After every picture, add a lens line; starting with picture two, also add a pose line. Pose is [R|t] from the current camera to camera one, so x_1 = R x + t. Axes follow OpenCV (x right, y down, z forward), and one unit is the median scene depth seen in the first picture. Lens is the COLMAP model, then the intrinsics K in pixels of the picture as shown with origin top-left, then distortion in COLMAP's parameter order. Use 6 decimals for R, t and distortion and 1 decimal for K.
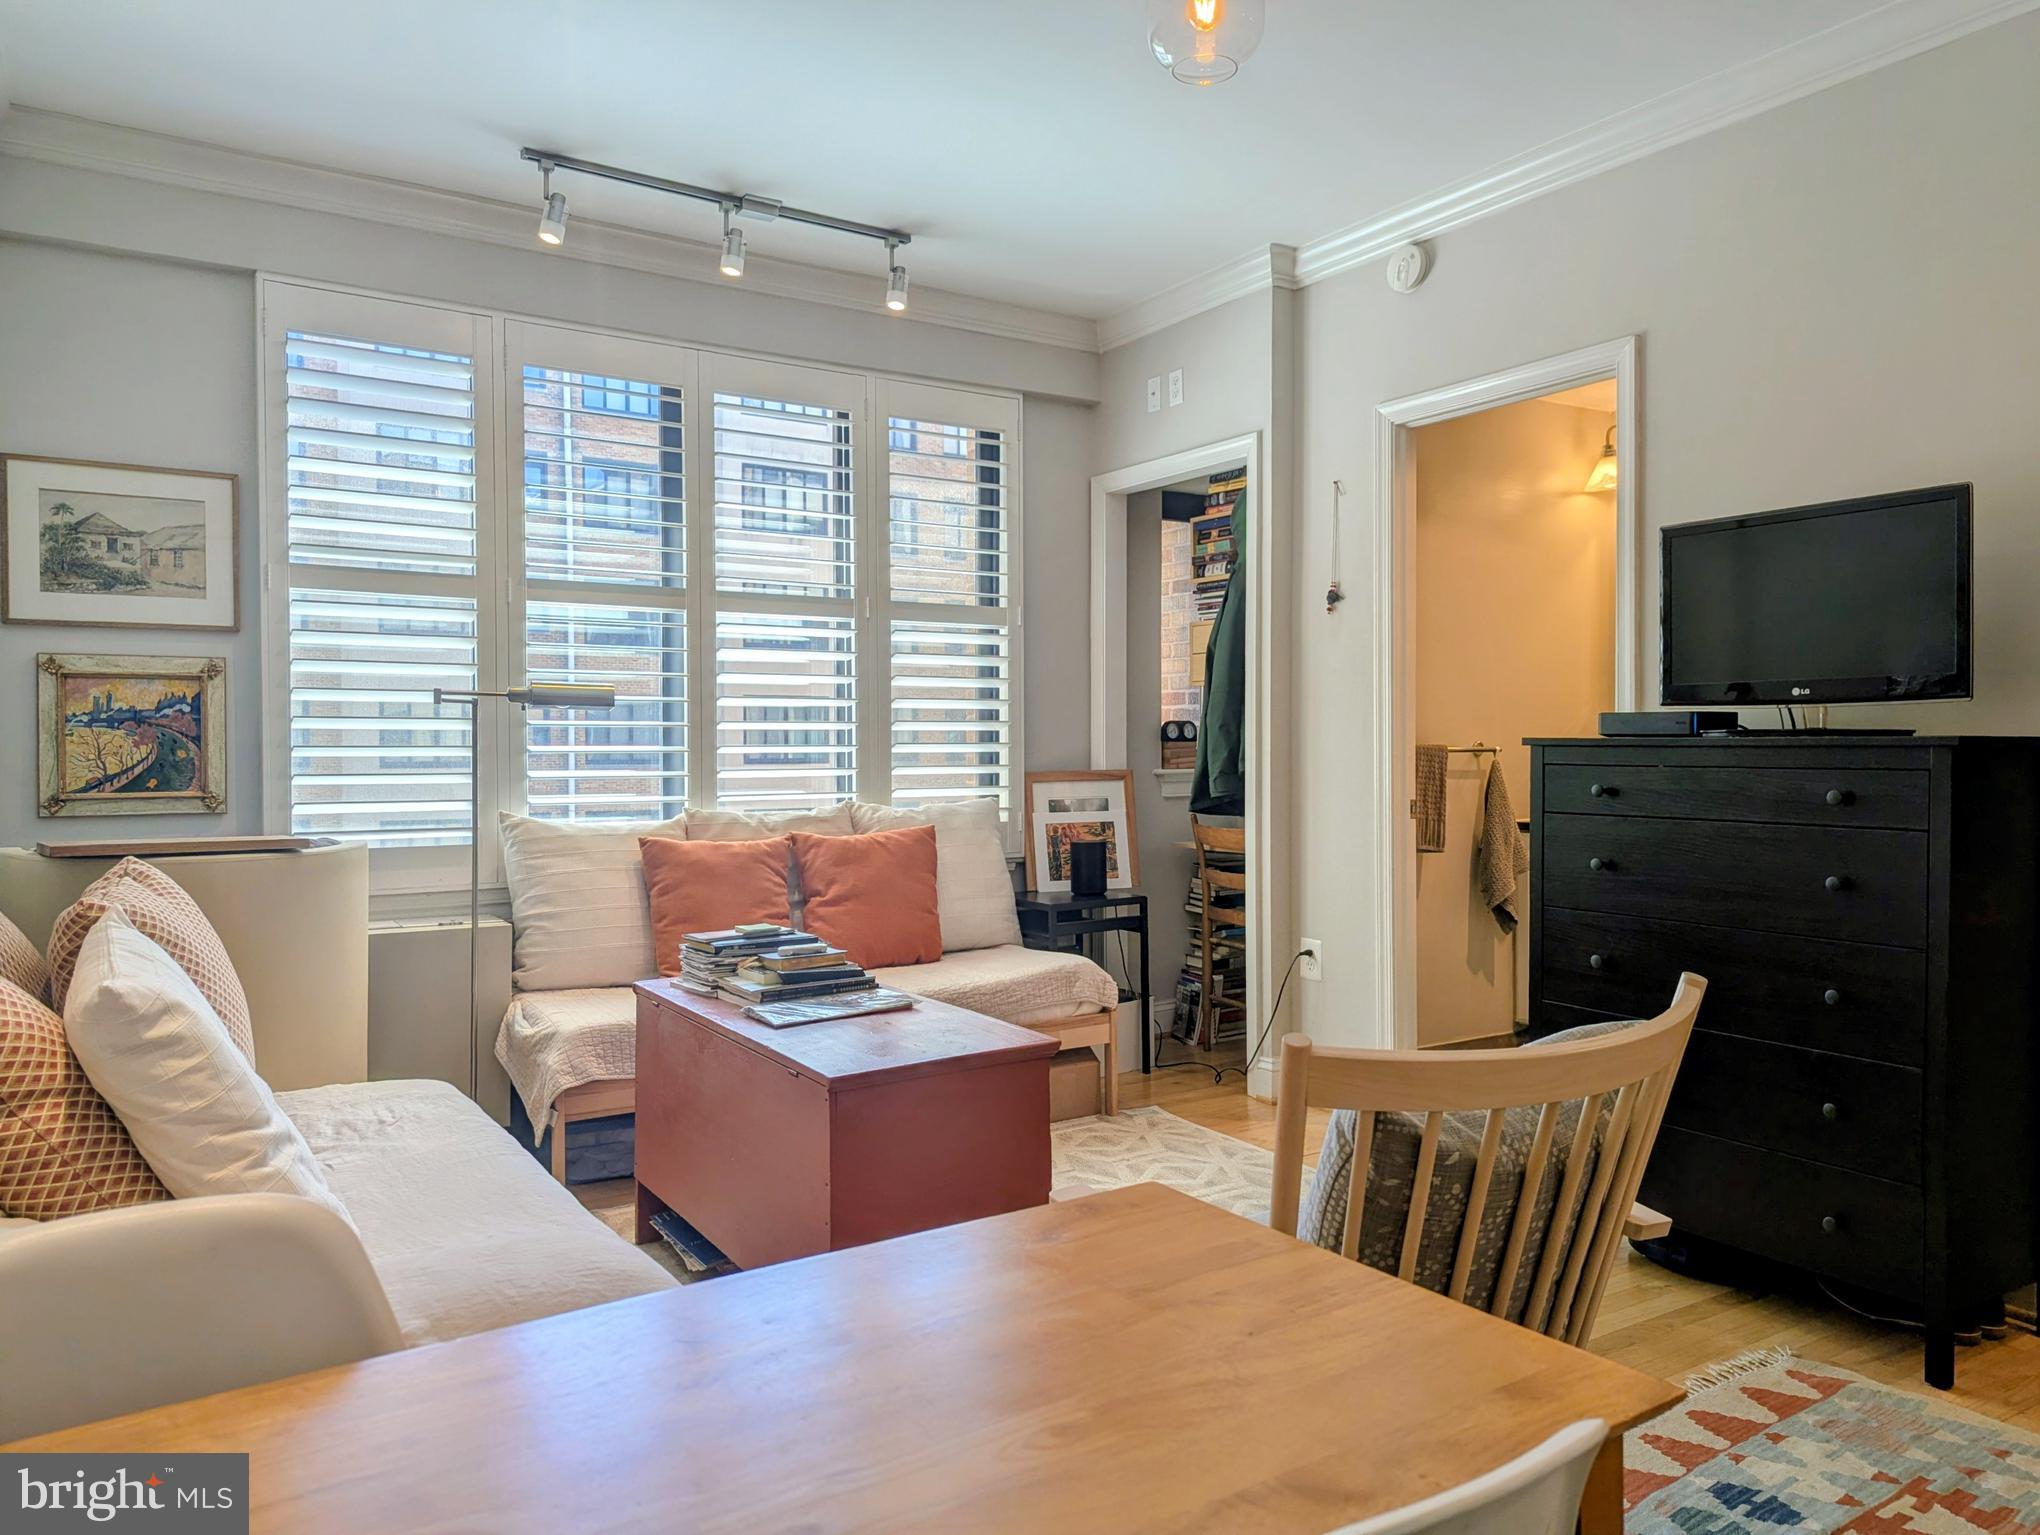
lens RADIAL K [[1454.3, 0, 1022.7], [0, 1454.3, 752.1], [0, 0, 1]] dist [0.055917, -0.045551]
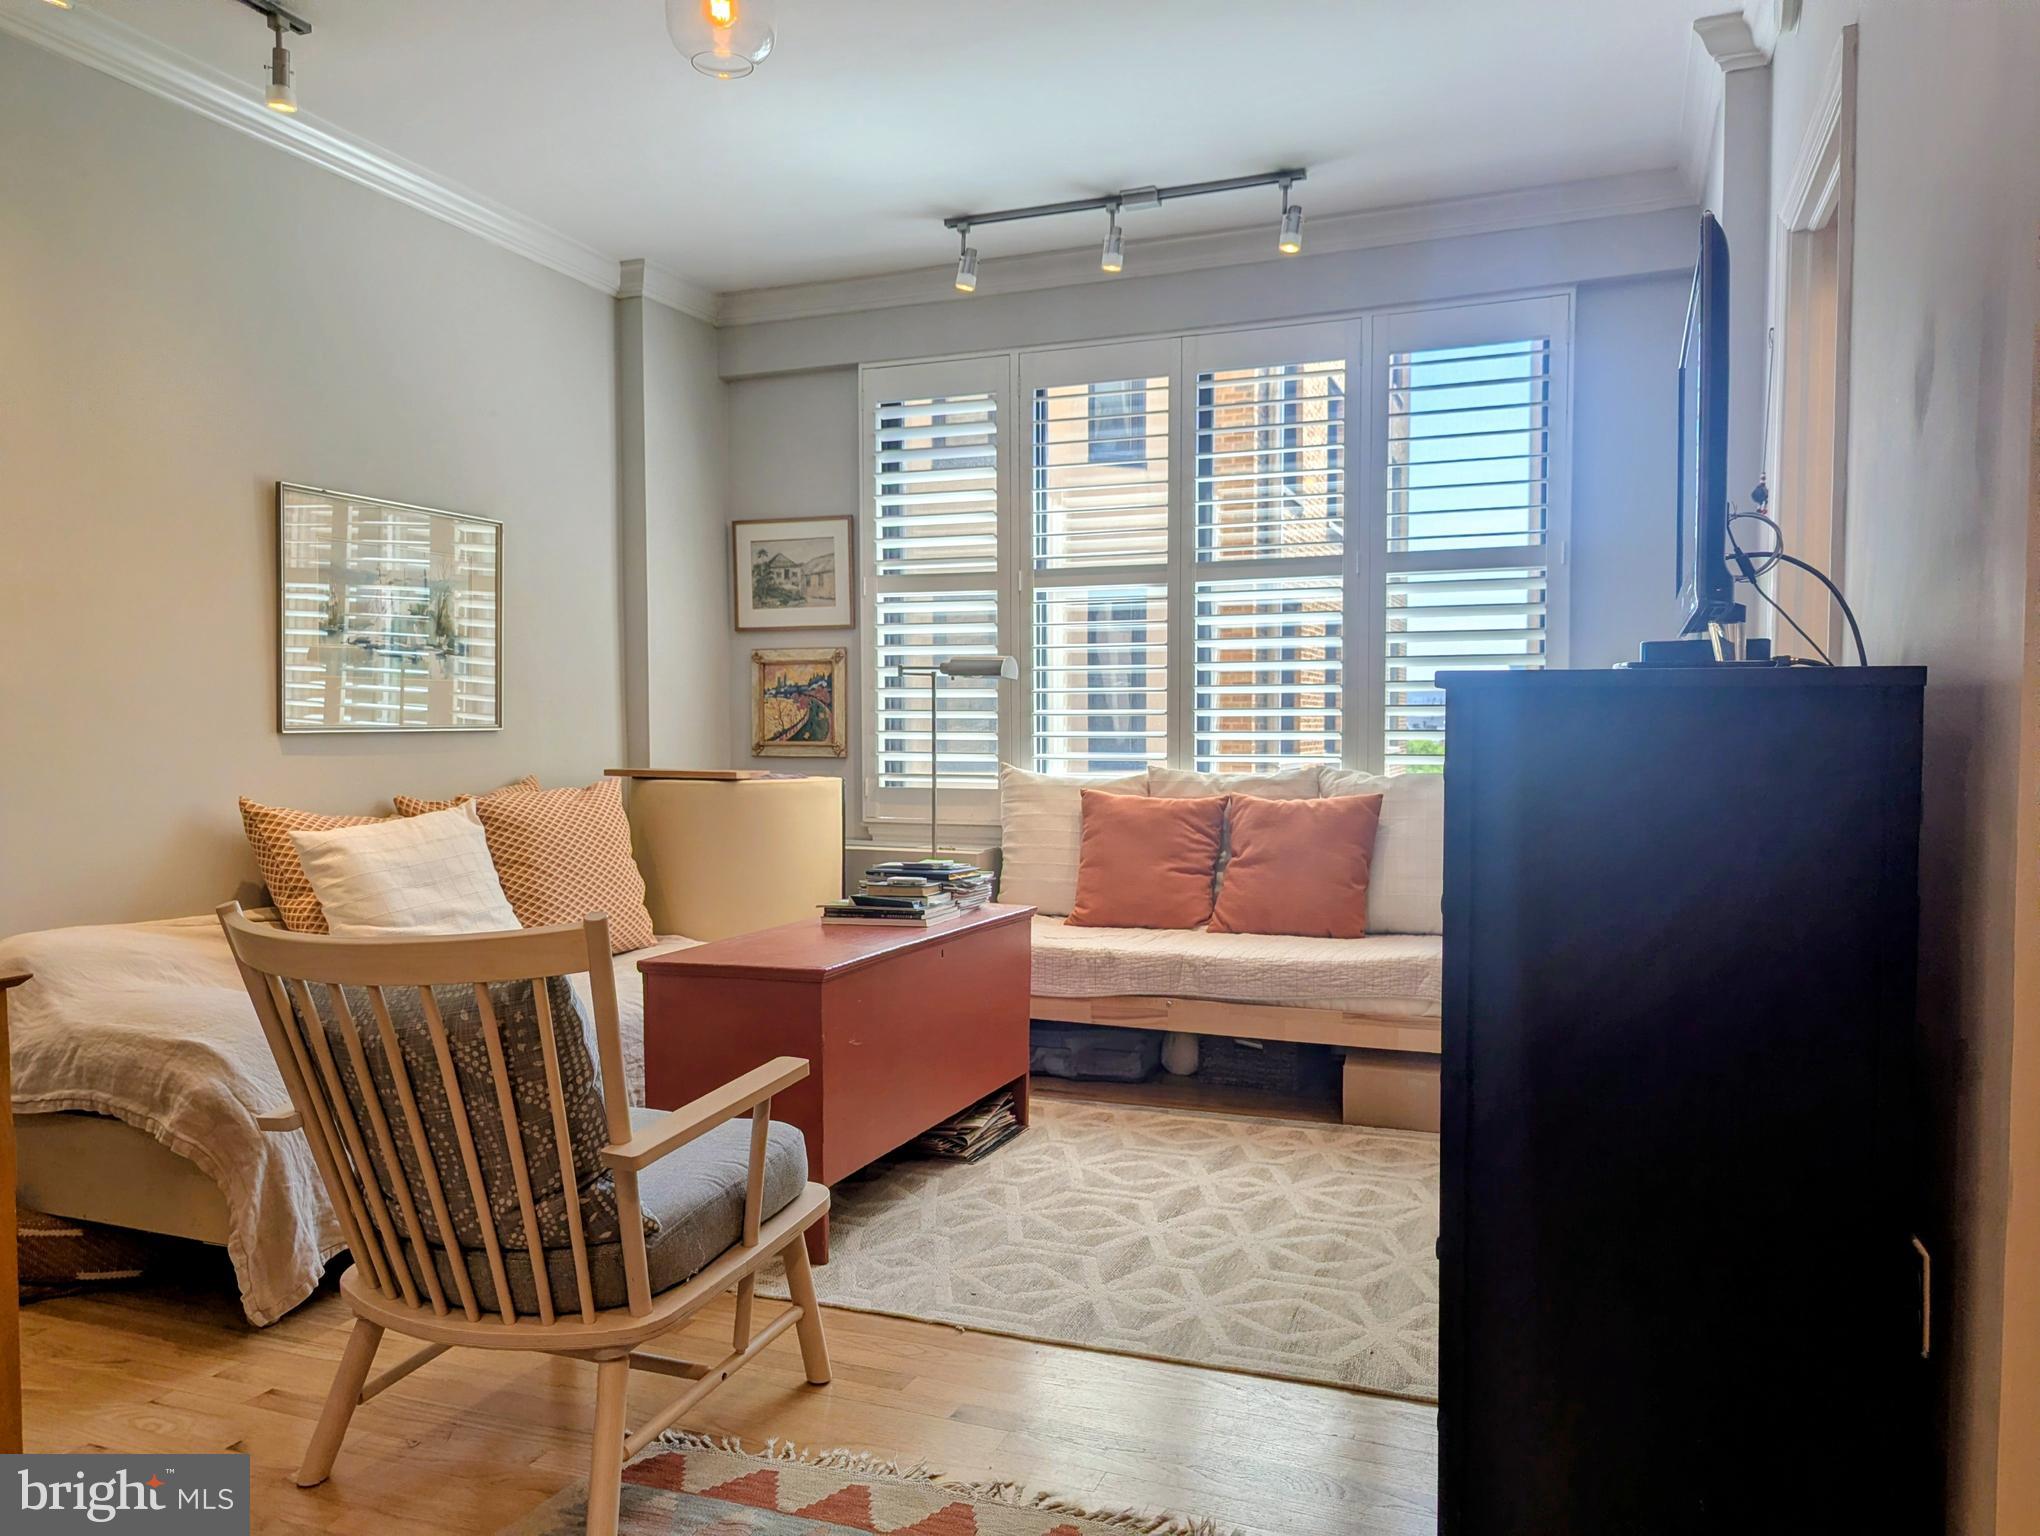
lens RADIAL K [[1454.8, 0, 1016.9], [0, 1454.8, 777.5], [0, 0, 1]] dist [0.061422, -0.103129]
pose [[0.566641, 0.034775, -0.823230, 0.700664], [-0.004017, 0.999214, 0.039445, 0.004880], [0.823955, -0.019045, 0.566335, 0.343575]]
